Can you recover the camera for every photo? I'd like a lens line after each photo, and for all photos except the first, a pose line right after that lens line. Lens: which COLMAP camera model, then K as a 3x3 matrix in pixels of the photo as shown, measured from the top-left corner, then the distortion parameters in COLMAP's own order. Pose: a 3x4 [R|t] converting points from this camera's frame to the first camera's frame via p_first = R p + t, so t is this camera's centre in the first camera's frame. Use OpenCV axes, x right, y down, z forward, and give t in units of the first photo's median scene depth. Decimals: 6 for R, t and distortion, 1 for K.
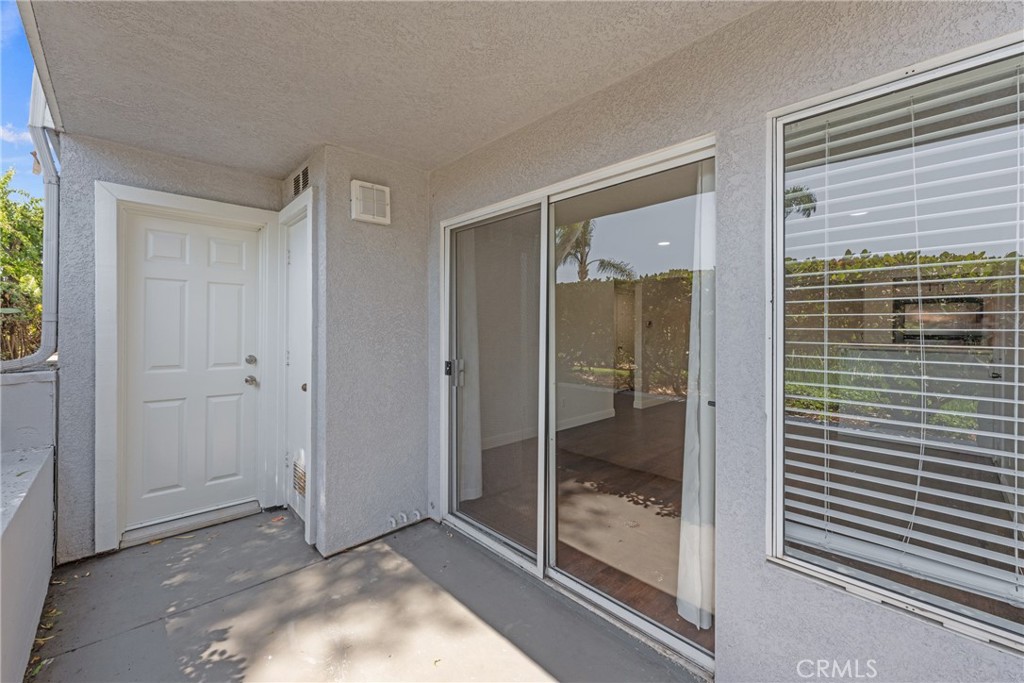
lens RADIAL K [[413.2, 0, 511.6], [0, 413.2, 326.6], [0, 0, 1]] dist [0.003984, 0.000058]
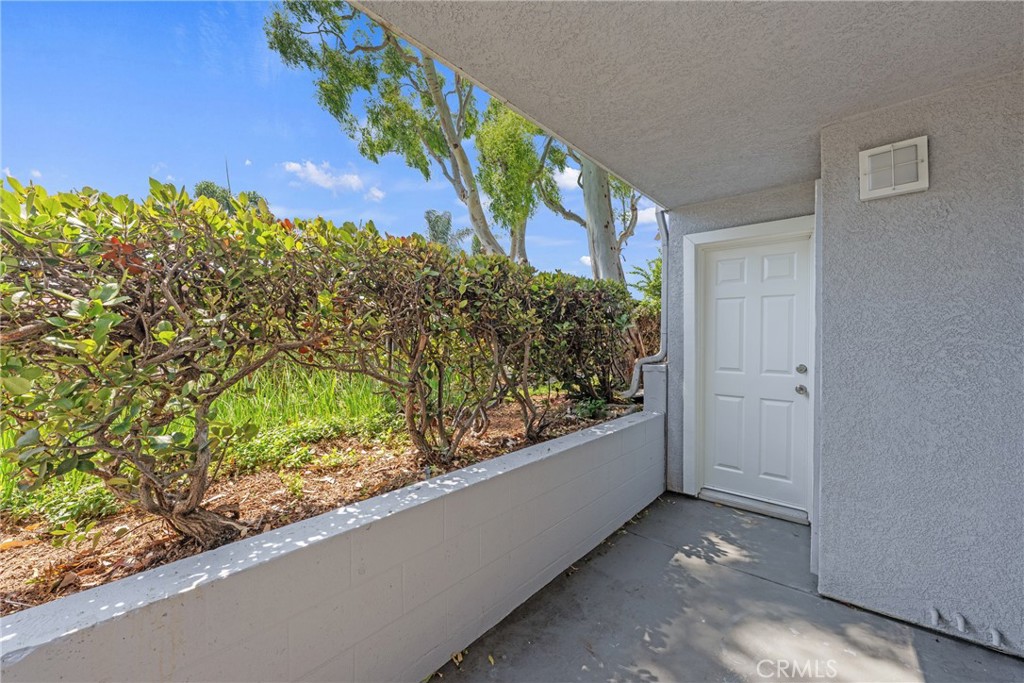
lens RADIAL K [[413.2, 0, 512.1], [0, 413.2, 340.9], [0, 0, 1]] dist [0.003984, 0.000058]
pose [[0.104613, 0.004199, -0.994504, 0.331892], [0.004321, 0.999980, 0.004677, 0.004909], [0.994504, -0.004787, 0.104592, 0.228905]]
